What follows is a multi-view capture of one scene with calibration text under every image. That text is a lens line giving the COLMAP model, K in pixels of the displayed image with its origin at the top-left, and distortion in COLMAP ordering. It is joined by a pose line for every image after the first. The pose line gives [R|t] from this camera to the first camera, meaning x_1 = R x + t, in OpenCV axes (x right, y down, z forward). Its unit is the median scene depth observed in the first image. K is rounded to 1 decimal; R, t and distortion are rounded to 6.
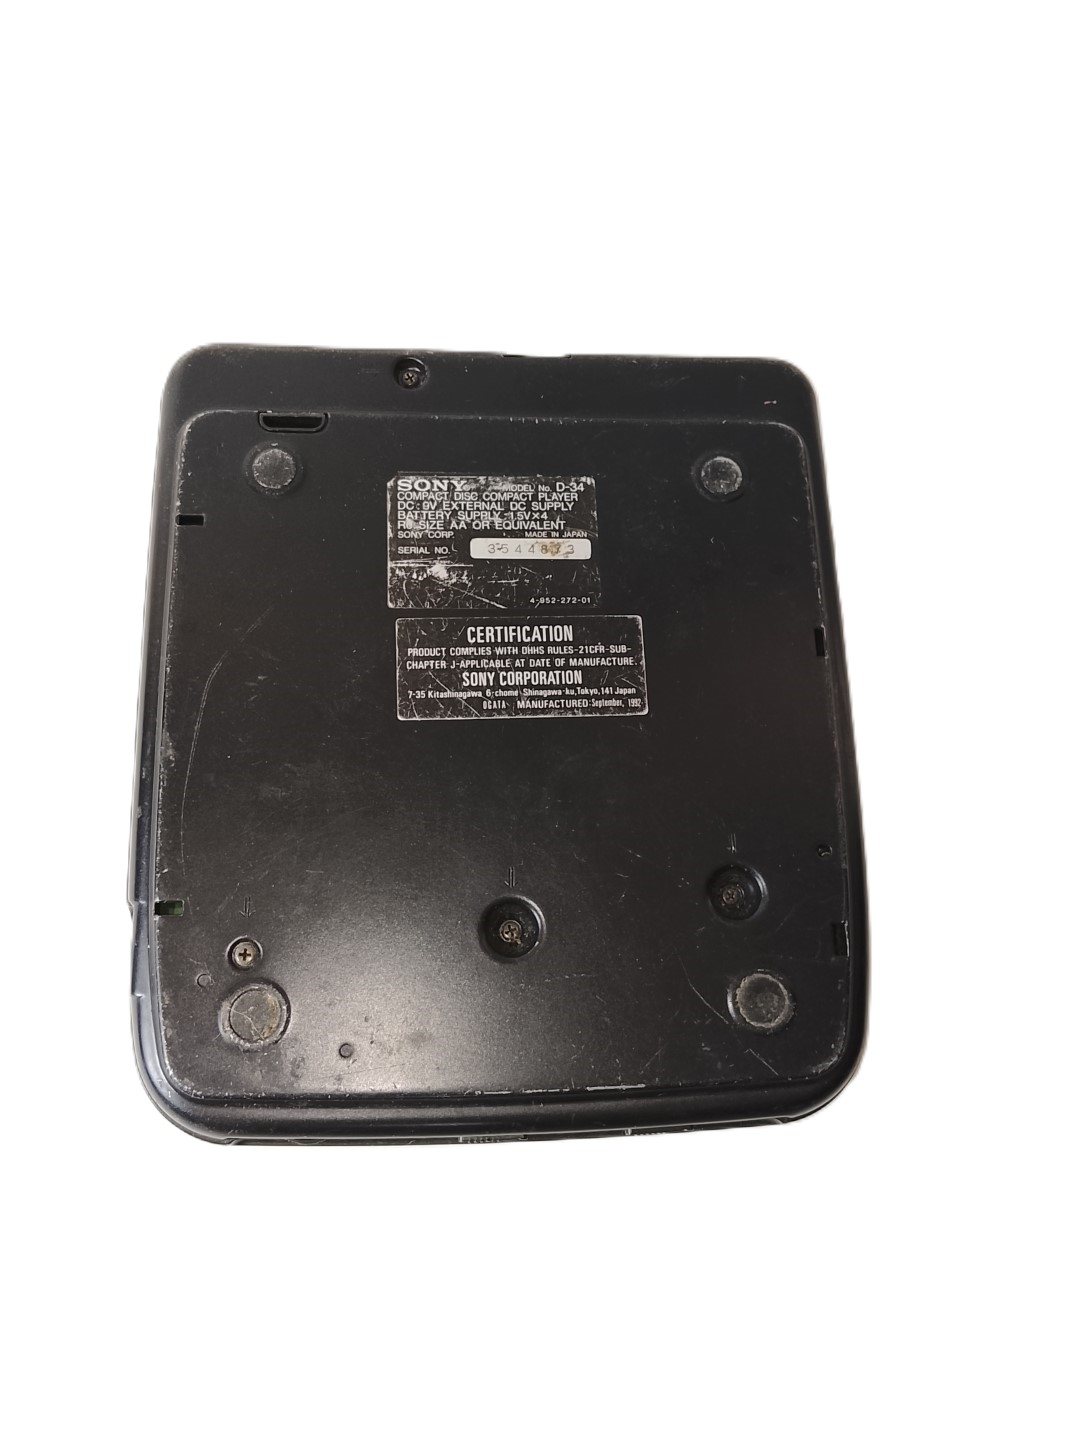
lens RADIAL K [[1160.1, 0, 540.0], [0, 1160.1, 720.0], [0, 0, 1]] dist [0.091848, -0.173329]
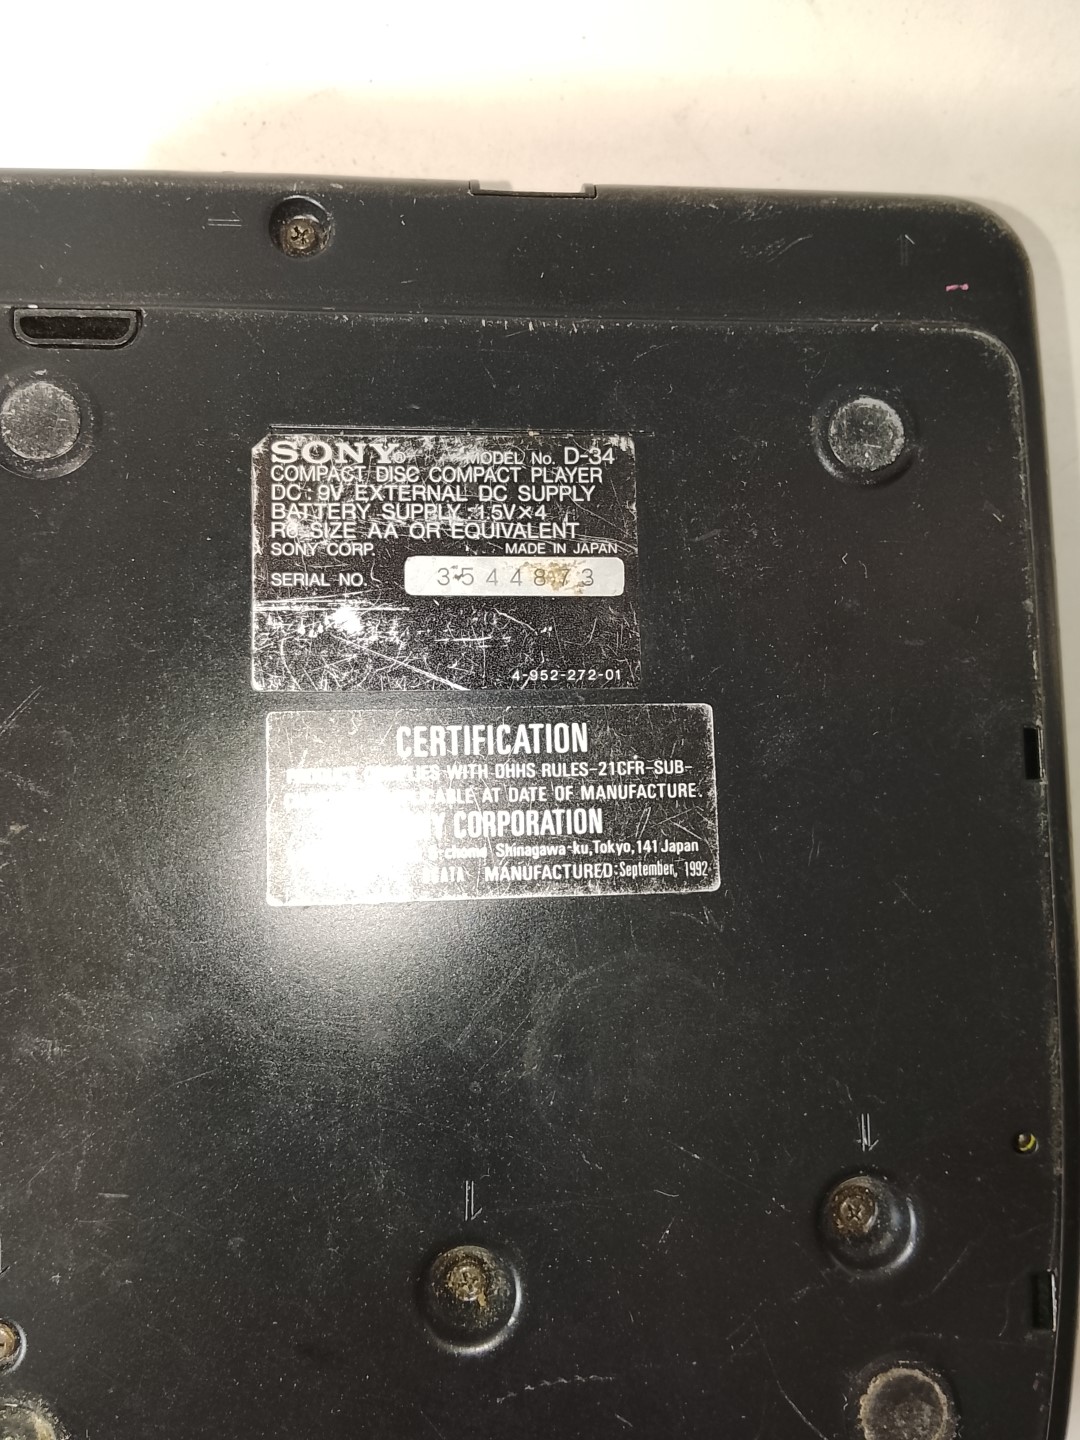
lens RADIAL K [[1160.1, 0, 540.0], [0, 1160.1, 720.0], [0, 0, 1]] dist [0.091848, -0.173329]
pose [[0.999750, 0.016634, -0.014951, 0.013382], [-0.013825, 0.985085, 0.171515, -0.175906], [0.017581, -0.171265, 0.985068, 0.449623]]
